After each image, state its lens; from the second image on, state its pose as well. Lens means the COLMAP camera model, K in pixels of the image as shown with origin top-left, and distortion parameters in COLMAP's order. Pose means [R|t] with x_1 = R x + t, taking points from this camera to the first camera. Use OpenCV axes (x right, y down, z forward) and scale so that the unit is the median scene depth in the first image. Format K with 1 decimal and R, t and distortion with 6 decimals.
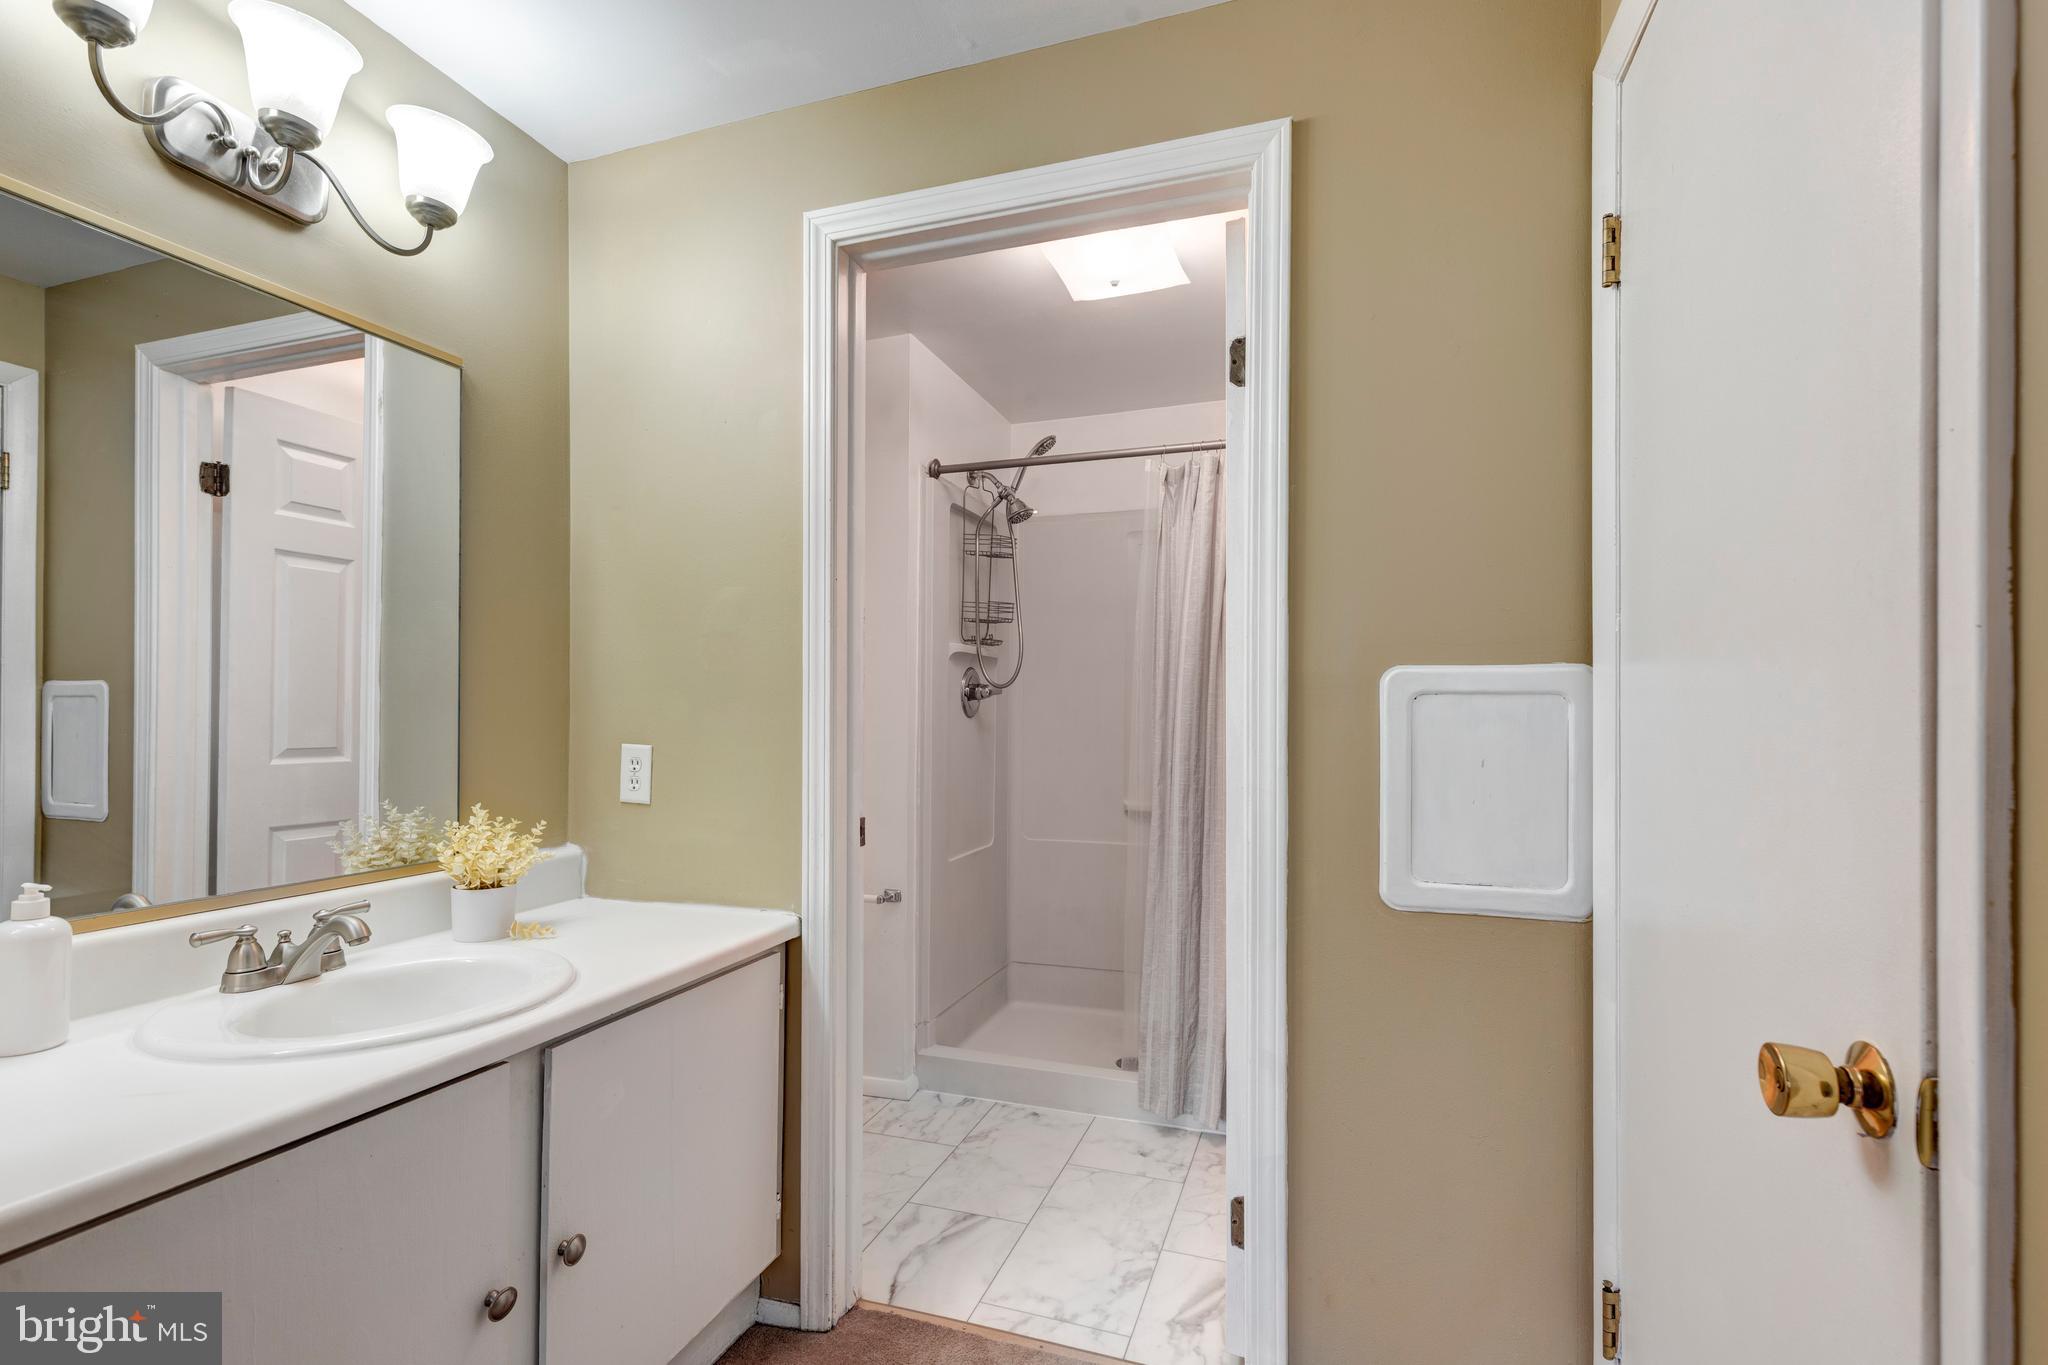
lens RADIAL K [[943.0, 0, 1021.7], [0, 943.0, 693.5], [0, 0, 1]] dist [0.003286, 0.000399]
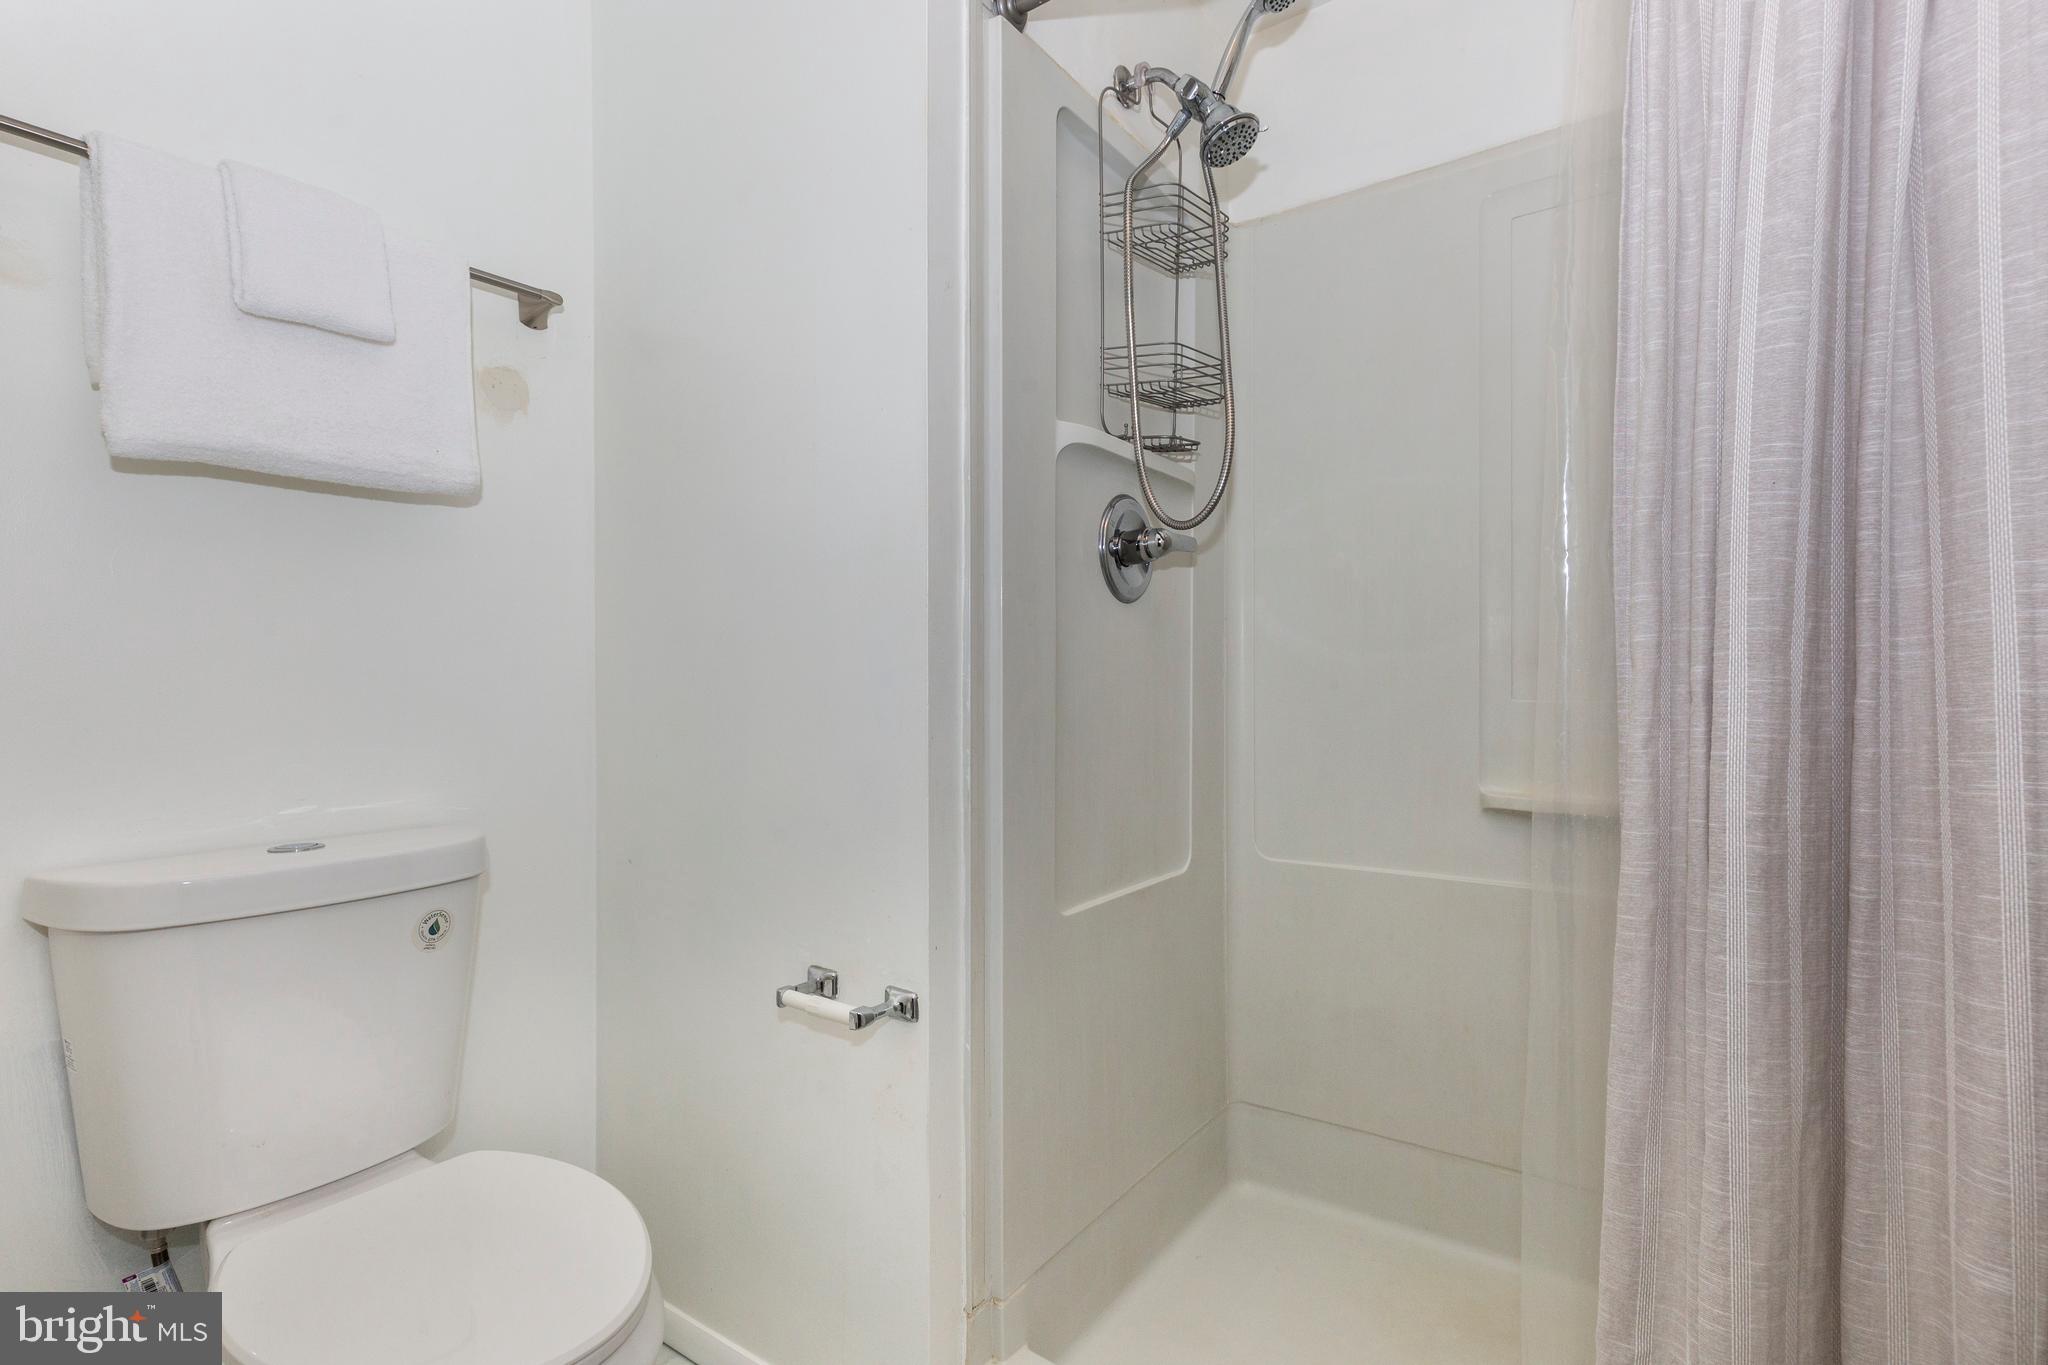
lens RADIAL K [[943.0, 0, 1021.7], [0, 943.0, 693.5], [0, 0, 1]] dist [0.003286, 0.000399]
pose [[0.954821, -0.009490, -0.297029, 0.035170], [0.017485, 0.999552, 0.024272, 0.058178], [0.296666, -0.028369, 0.954560, 0.539468]]
